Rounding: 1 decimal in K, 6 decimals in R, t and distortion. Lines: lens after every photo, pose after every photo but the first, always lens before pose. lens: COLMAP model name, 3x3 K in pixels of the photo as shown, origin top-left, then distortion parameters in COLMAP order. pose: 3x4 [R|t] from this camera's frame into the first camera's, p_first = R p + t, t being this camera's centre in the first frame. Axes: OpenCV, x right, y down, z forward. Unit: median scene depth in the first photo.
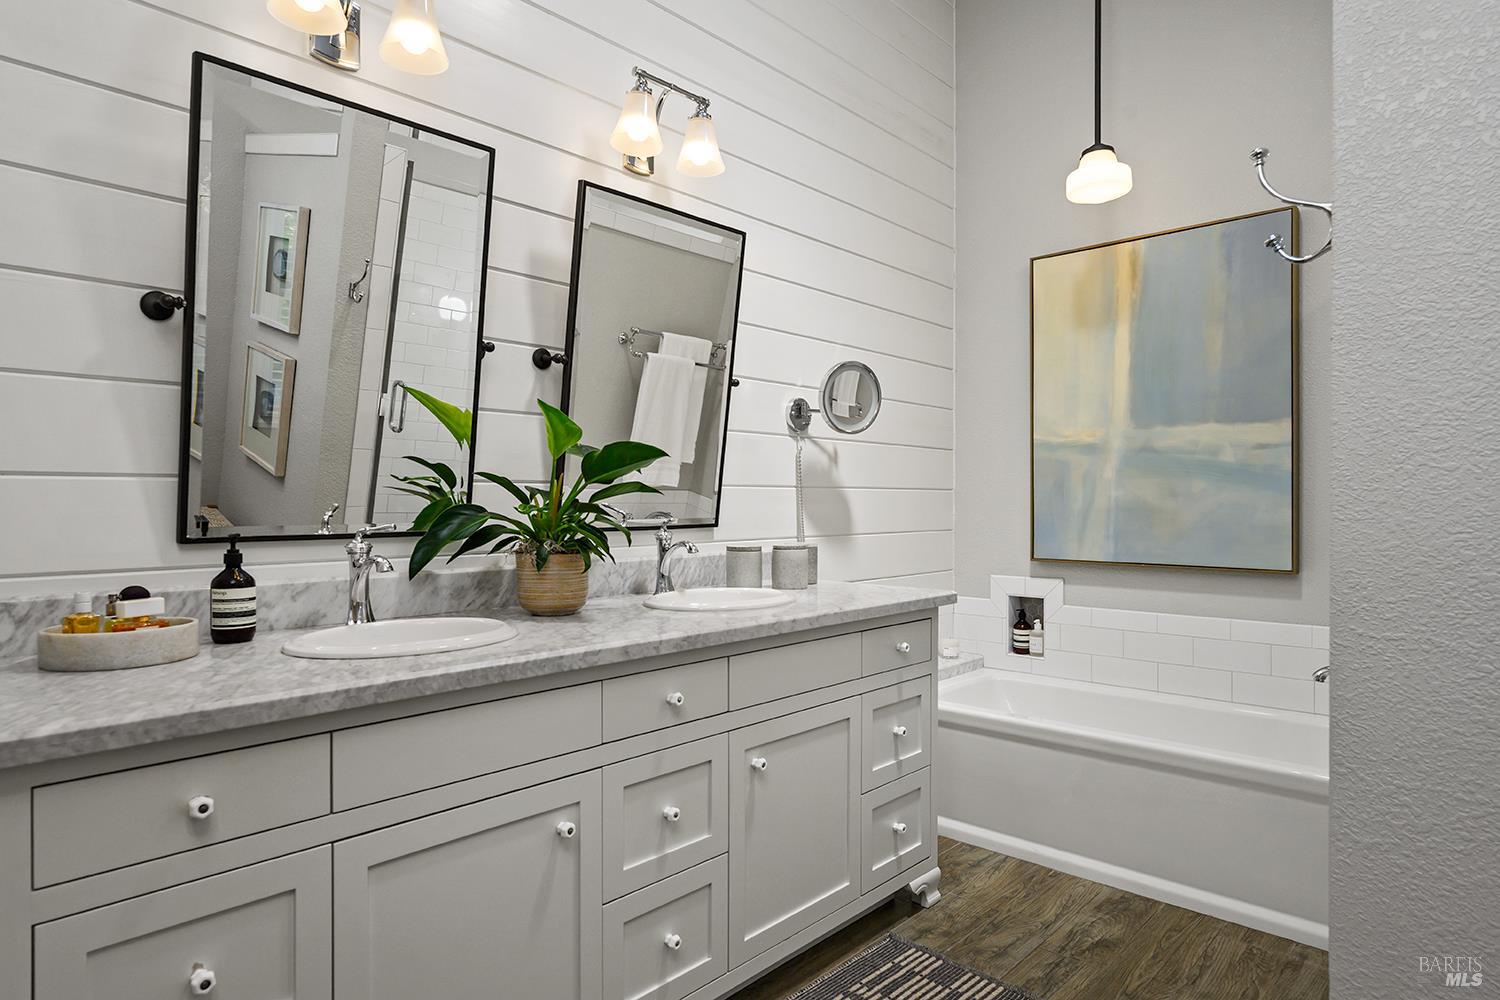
lens RADIAL K [[869.8, 0, 750.7], [0, 869.8, 507.0], [0, 0, 1]] dist [0.000968, 0.001604]
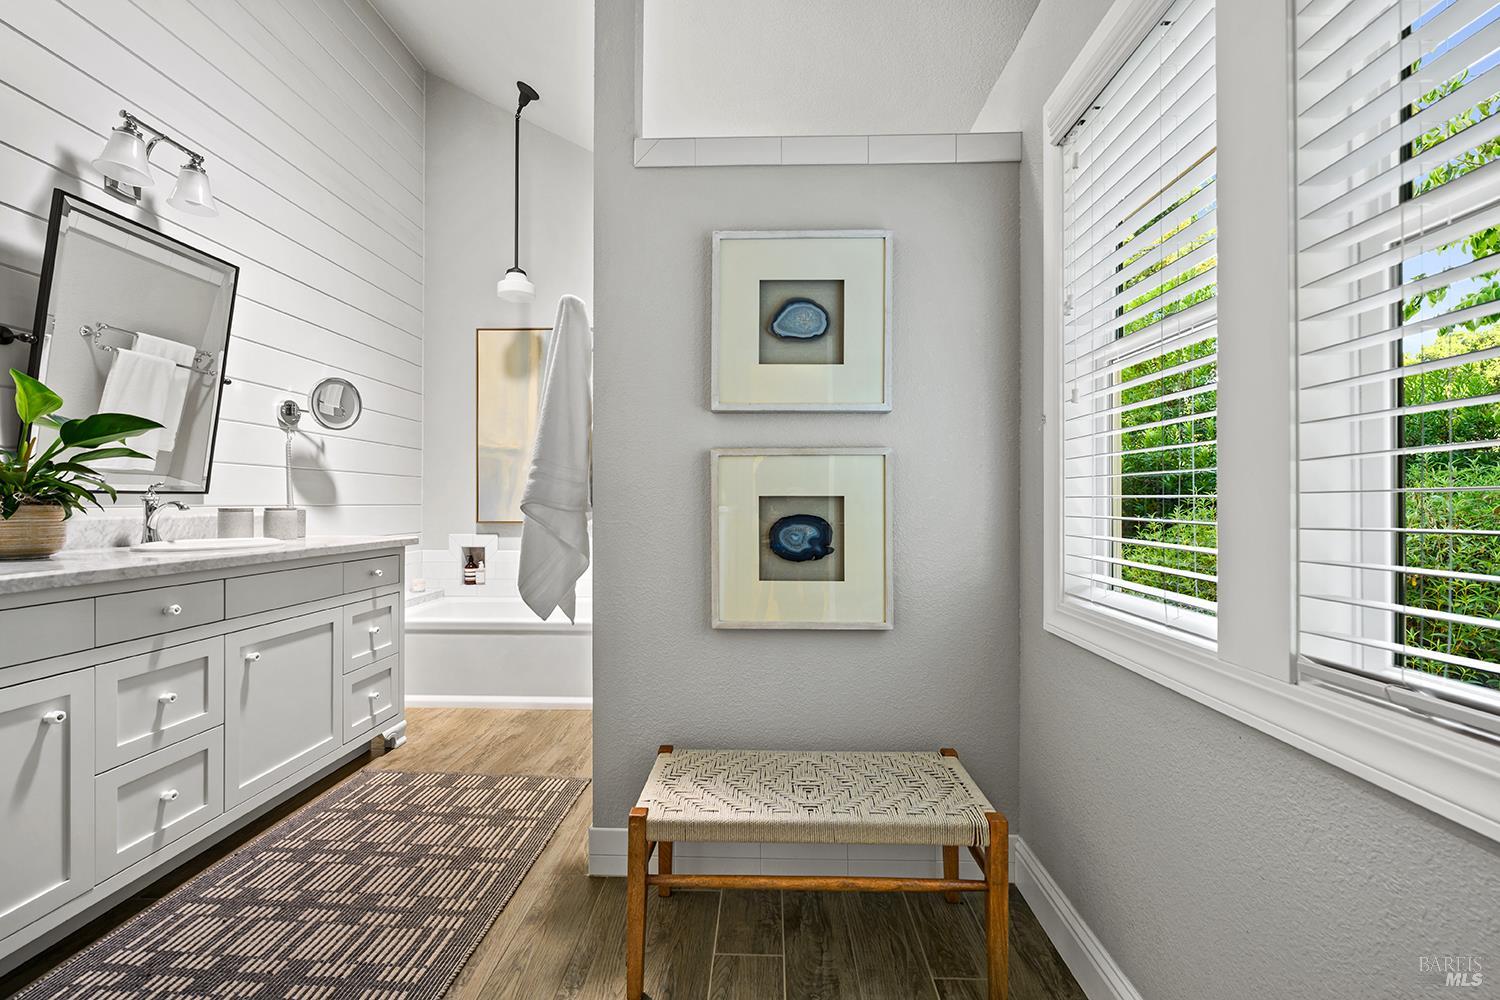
lens RADIAL K [[604.2, 0, 750.0], [0, 604.2, 500.0], [0, 0, 1]] dist [-0.002523, -0.000039]
pose [[0.758149, 0.003136, 0.652073, -0.013278], [0.003808, 0.999950, -0.009237, 0.045266], [-0.652070, 0.009486, 0.758100, -0.183544]]
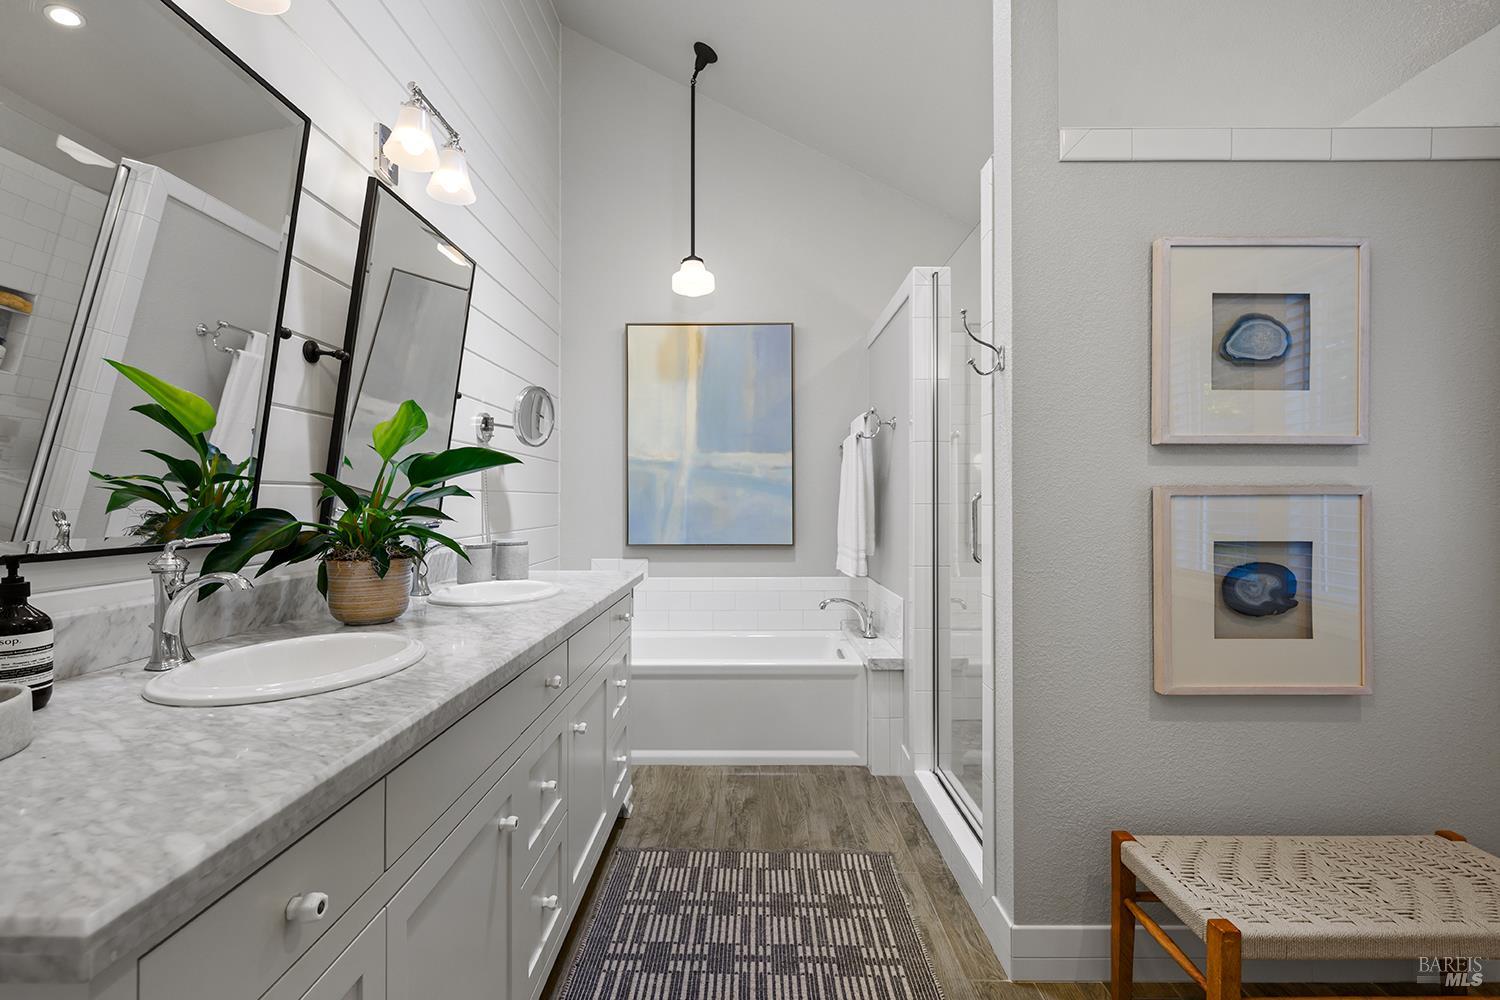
lens RADIAL K [[674.7, 0, 750.0], [0, 674.7, 500.0], [0, 0, 1]] dist [0.001133, 0.000179]
pose [[0.738068, -0.000687, 0.674726, -0.332346], [0.006812, 0.999956, -0.006435, -0.003293], [-0.674692, 0.009346, 0.738040, 0.132258]]
